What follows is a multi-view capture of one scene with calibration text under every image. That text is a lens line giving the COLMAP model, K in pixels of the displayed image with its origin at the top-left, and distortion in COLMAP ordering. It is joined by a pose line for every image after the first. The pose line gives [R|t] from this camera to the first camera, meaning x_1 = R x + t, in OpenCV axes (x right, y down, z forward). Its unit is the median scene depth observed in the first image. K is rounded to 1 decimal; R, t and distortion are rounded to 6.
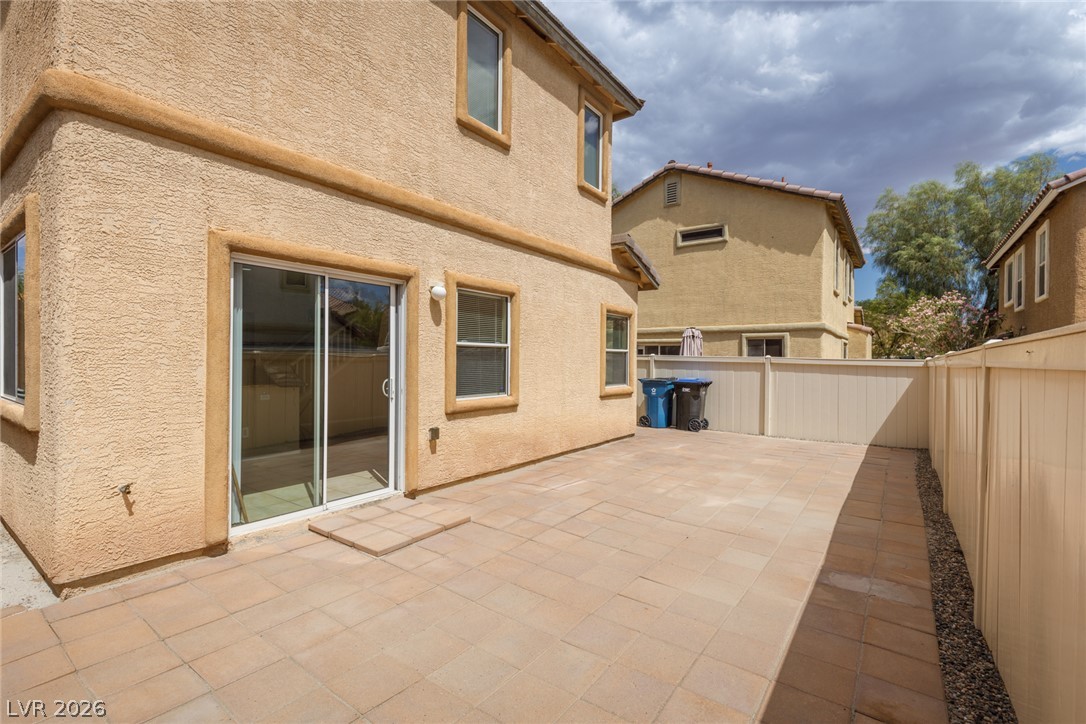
lens RADIAL K [[484.6, 0, 541.9], [0, 484.6, 359.2], [0, 0, 1]] dist [0.003419, 0.000591]
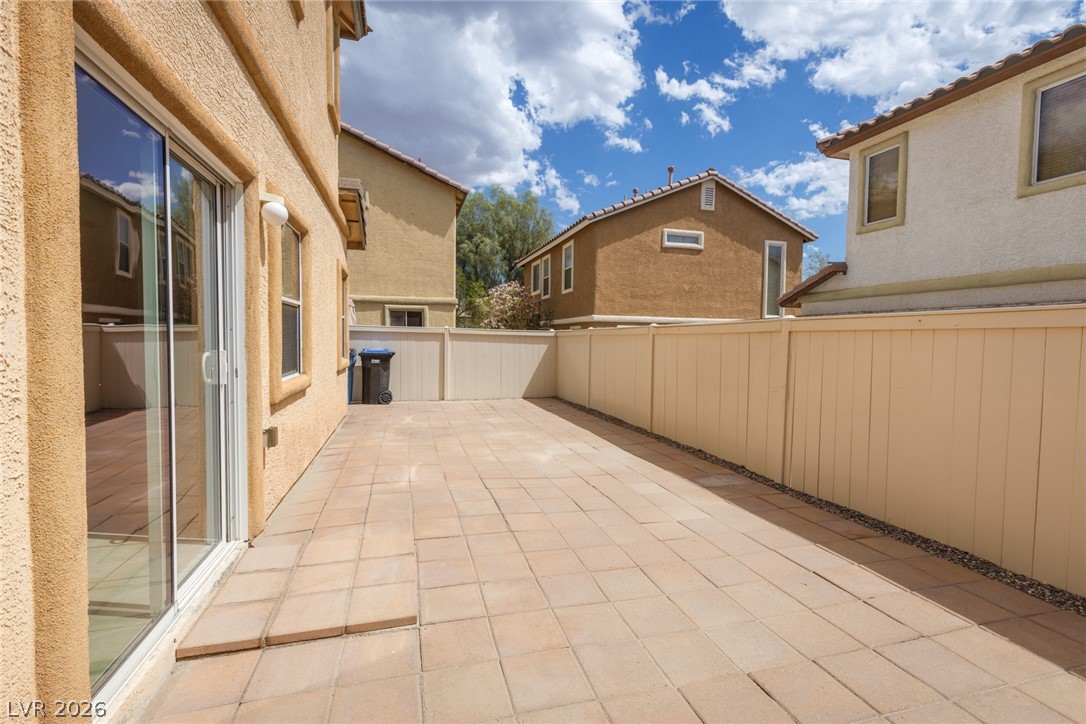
lens RADIAL K [[484.6, 0, 541.9], [0, 484.6, 359.2], [0, 0, 1]] dist [0.003419, 0.000591]
pose [[0.615651, -0.037593, 0.787122, -0.427744], [-0.005954, 0.998611, 0.052351, 0.013007], [-0.787997, -0.036917, 0.614572, 0.284419]]
